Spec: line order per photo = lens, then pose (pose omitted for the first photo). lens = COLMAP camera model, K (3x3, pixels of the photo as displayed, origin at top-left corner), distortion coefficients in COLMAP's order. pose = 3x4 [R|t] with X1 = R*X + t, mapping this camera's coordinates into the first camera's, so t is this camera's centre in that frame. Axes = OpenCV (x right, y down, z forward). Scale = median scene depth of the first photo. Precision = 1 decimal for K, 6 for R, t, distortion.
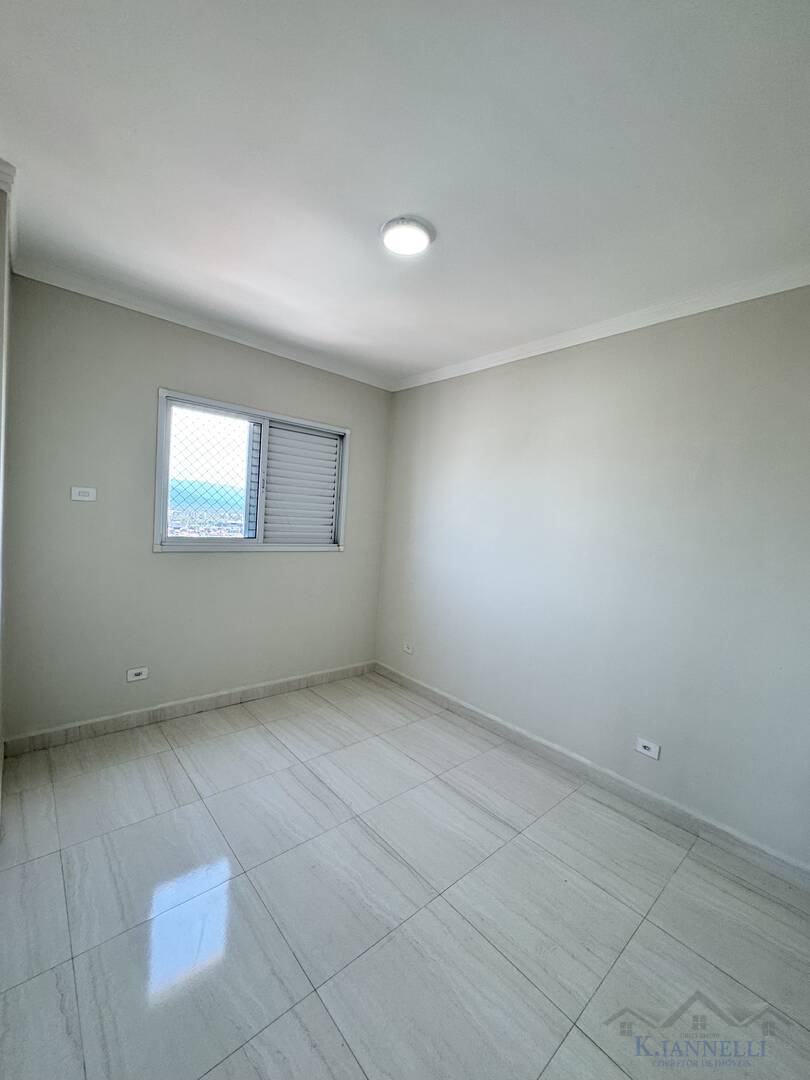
lens RADIAL K [[433.0, 0, 405.7], [0, 433.0, 538.5], [0, 0, 1]] dist [-0.003819, 0.000166]
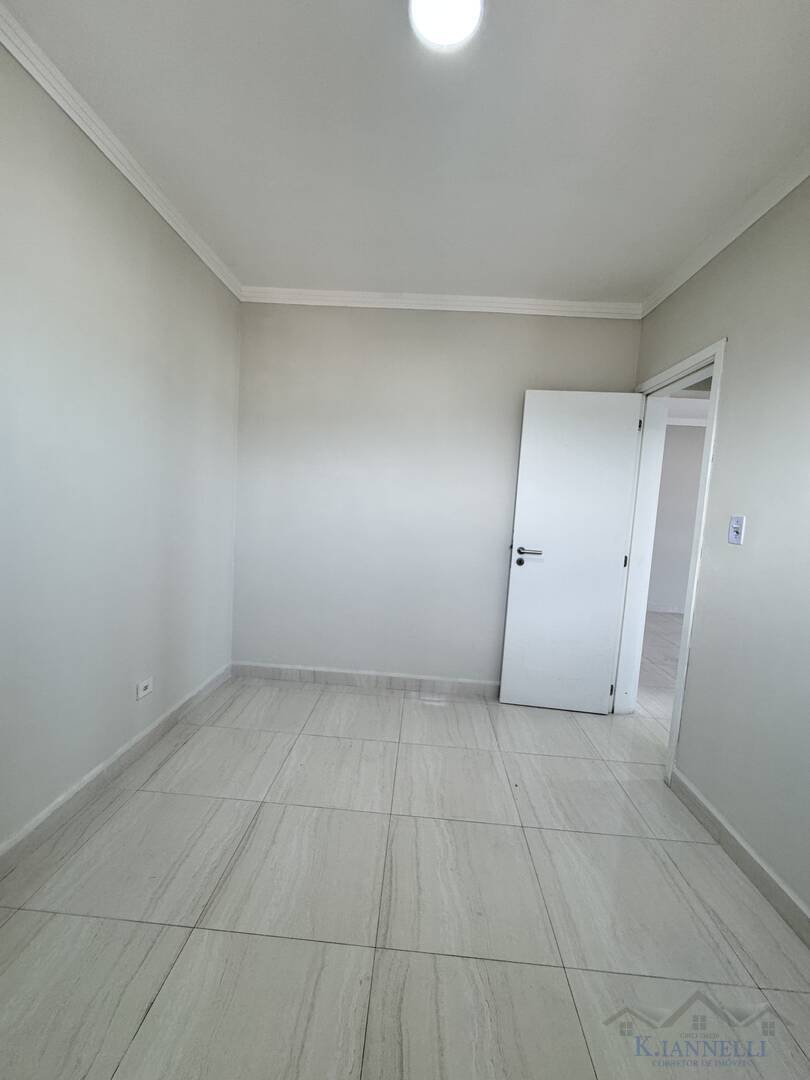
lens RADIAL K [[433.0, 0, 405.7], [0, 433.0, 538.5], [0, 0, 1]] dist [-0.003819, 0.000166]
pose [[-0.708094, -0.170132, 0.685316, -0.303085], [-0.074992, 0.983170, 0.166591, -0.019882], [-0.702124, 0.066569, -0.708936, 0.898894]]
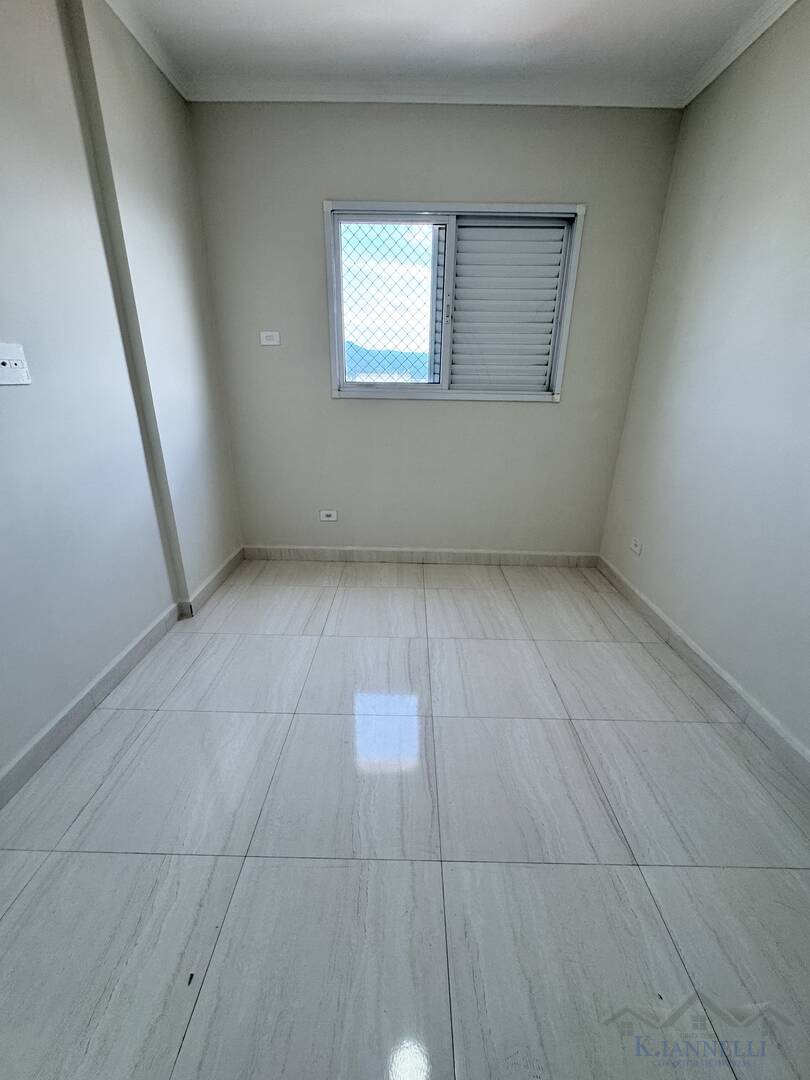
lens RADIAL K [[433.0, 0, 405.7], [0, 433.0, 538.5], [0, 0, 1]] dist [-0.003819, 0.000166]
pose [[0.738929, 0.187498, -0.647169, 0.212357], [-0.002282, 0.961192, 0.275871, 0.058181], [0.673779, -0.202373, 0.710681, 0.295717]]
